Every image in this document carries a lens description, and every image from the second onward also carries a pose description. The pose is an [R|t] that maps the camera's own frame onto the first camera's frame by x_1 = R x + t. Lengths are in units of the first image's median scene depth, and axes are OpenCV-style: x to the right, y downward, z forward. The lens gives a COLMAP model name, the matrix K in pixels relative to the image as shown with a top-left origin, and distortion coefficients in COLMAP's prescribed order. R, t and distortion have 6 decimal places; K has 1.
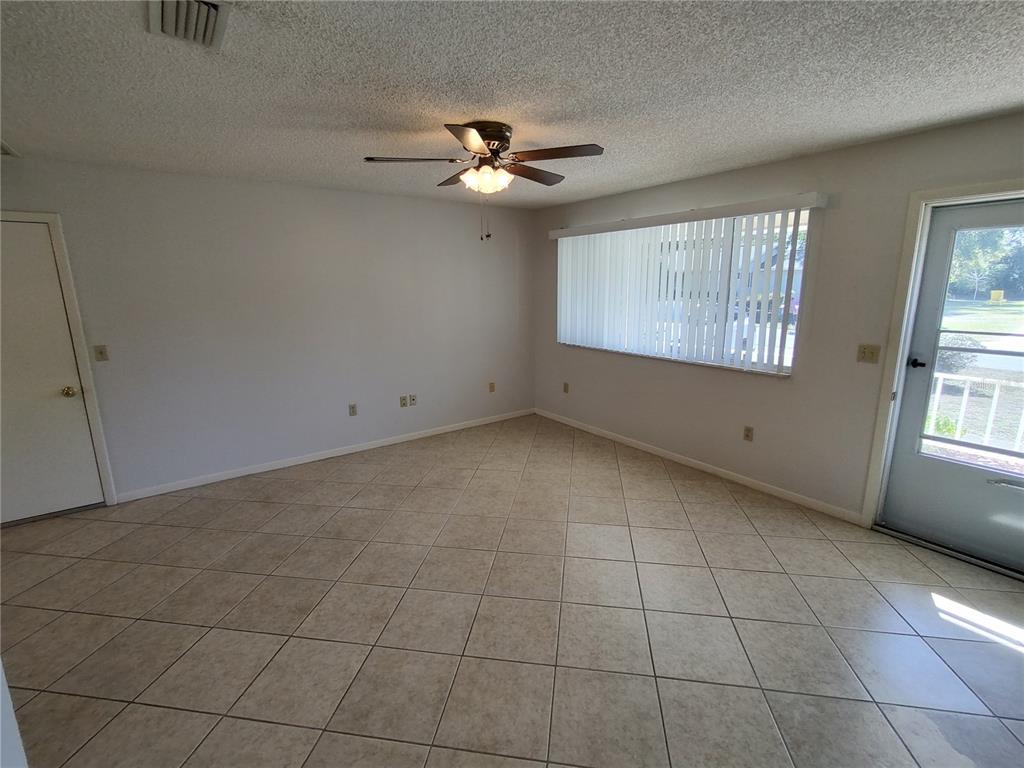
lens RADIAL K [[464.0, 0, 519.9], [0, 464.0, 382.9], [0, 0, 1]] dist [-0.005981, 0.001886]
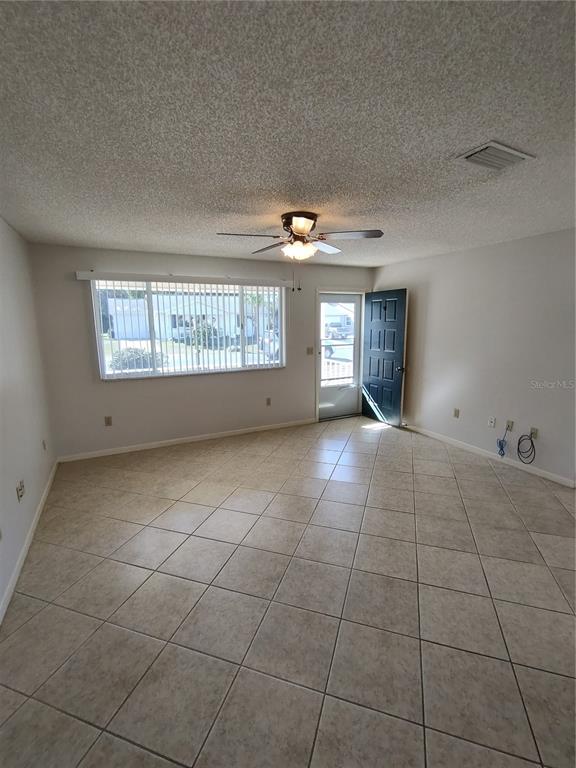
lens RADIAL K [[348.0, 0, 288.3], [0, 348.0, 386.1], [0, 0, 1]] dist [-0.005981, 0.001886]
pose [[0.174268, -0.178114, 0.968456, -0.995189], [0.209574, 0.967681, 0.140260, -0.155734], [-0.962138, 0.178520, 0.205964, 0.730380]]
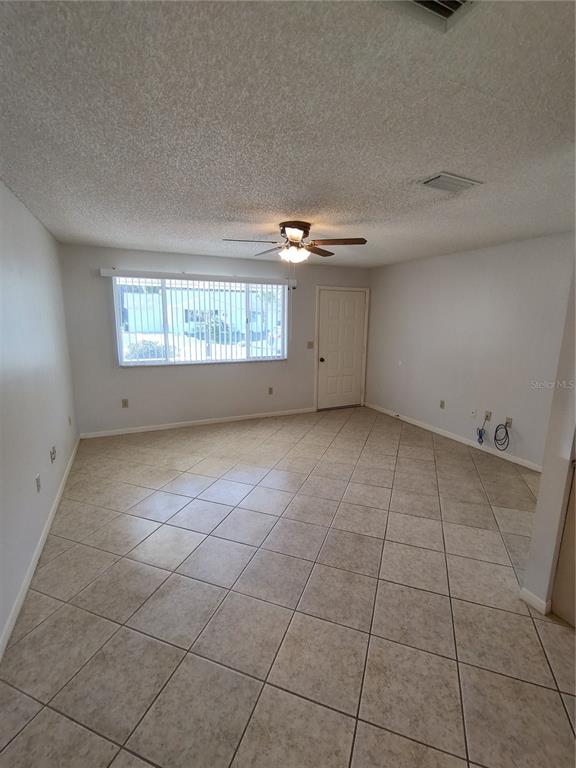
lens RADIAL K [[348.0, 0, 288.8], [0, 348.0, 383.0], [0, 0, 1]] dist [-0.005981, 0.001886]
pose [[0.206200, -0.174479, 0.962828, -1.117570], [0.191329, 0.972170, 0.135197, -0.135620], [-0.959622, 0.156339, 0.233844, 0.661052]]
